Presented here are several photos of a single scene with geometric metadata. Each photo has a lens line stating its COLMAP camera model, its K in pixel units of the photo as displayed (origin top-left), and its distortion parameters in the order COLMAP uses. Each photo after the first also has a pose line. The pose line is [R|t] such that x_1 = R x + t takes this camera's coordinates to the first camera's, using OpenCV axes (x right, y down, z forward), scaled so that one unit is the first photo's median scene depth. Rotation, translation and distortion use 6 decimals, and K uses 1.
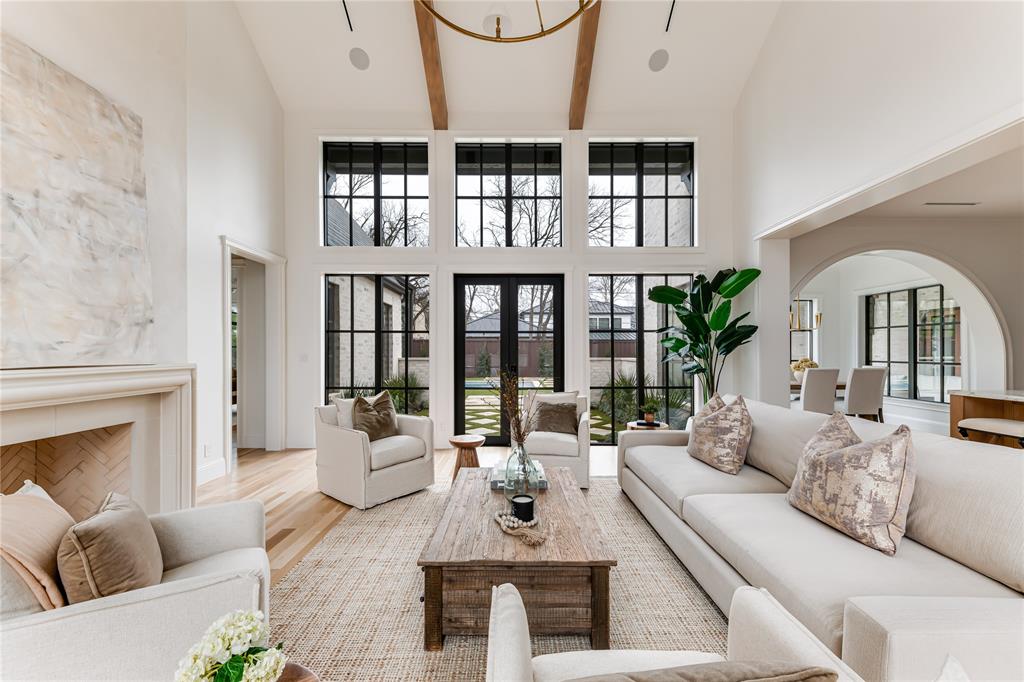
lens RADIAL K [[403.9, 0, 512.6], [0, 403.9, 347.9], [0, 0, 1]] dist [0.016765, -0.000220]
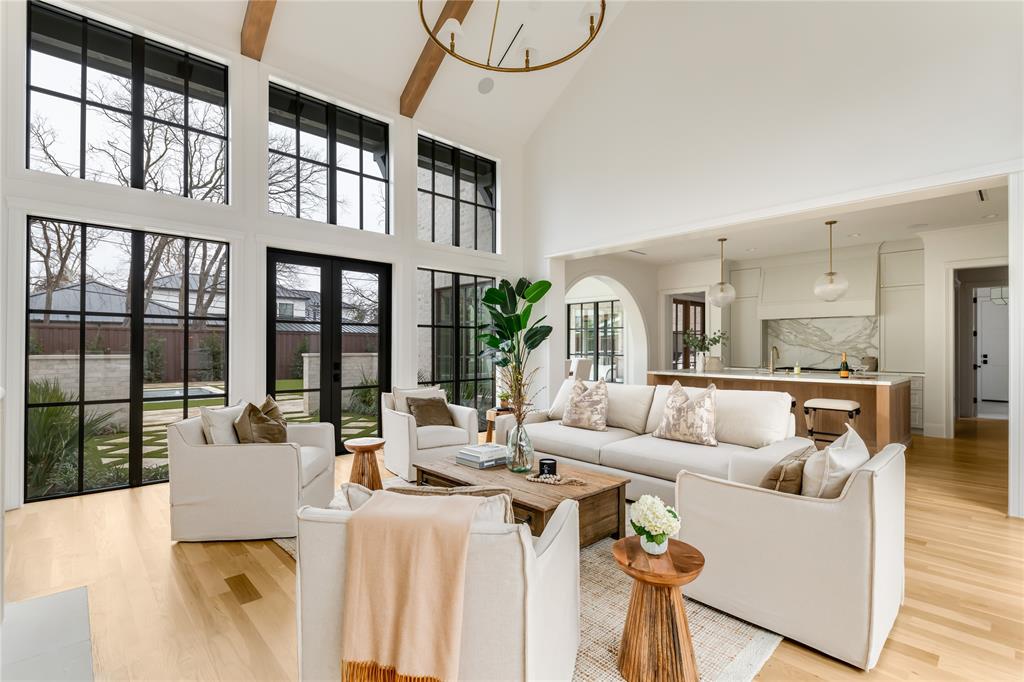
lens RADIAL K [[475.3, 0, 517.0], [0, 475.3, 344.8], [0, 0, 1]] dist [-0.002718, -0.002356]
pose [[0.725849, 0.006012, 0.687828, -0.315631], [-0.009990, 0.999948, 0.001801, 0.000943], [-0.687781, -0.008179, 0.725872, -0.003762]]
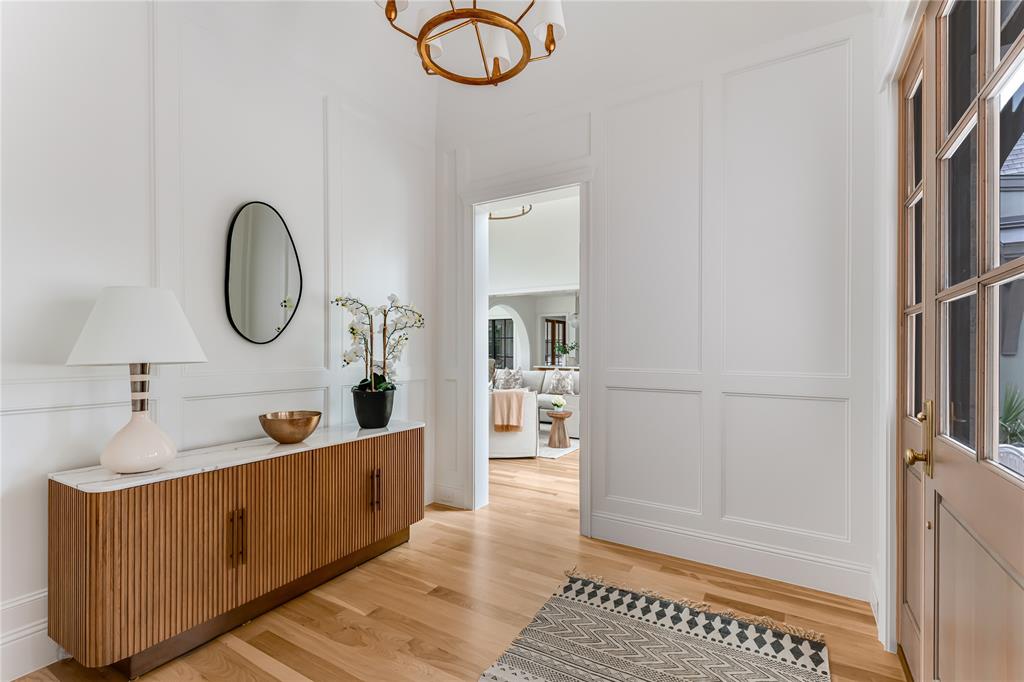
lens RADIAL K [[475.3, 0, 509.9], [0, 475.3, 346.6], [0, 0, 1]] dist [-0.002718, -0.002356]
pose [[0.515973, 0.011982, 0.856521, -0.912283], [-0.013630, 0.999890, -0.005777, -0.001434], [-0.856497, -0.008693, 0.516080, -0.257218]]
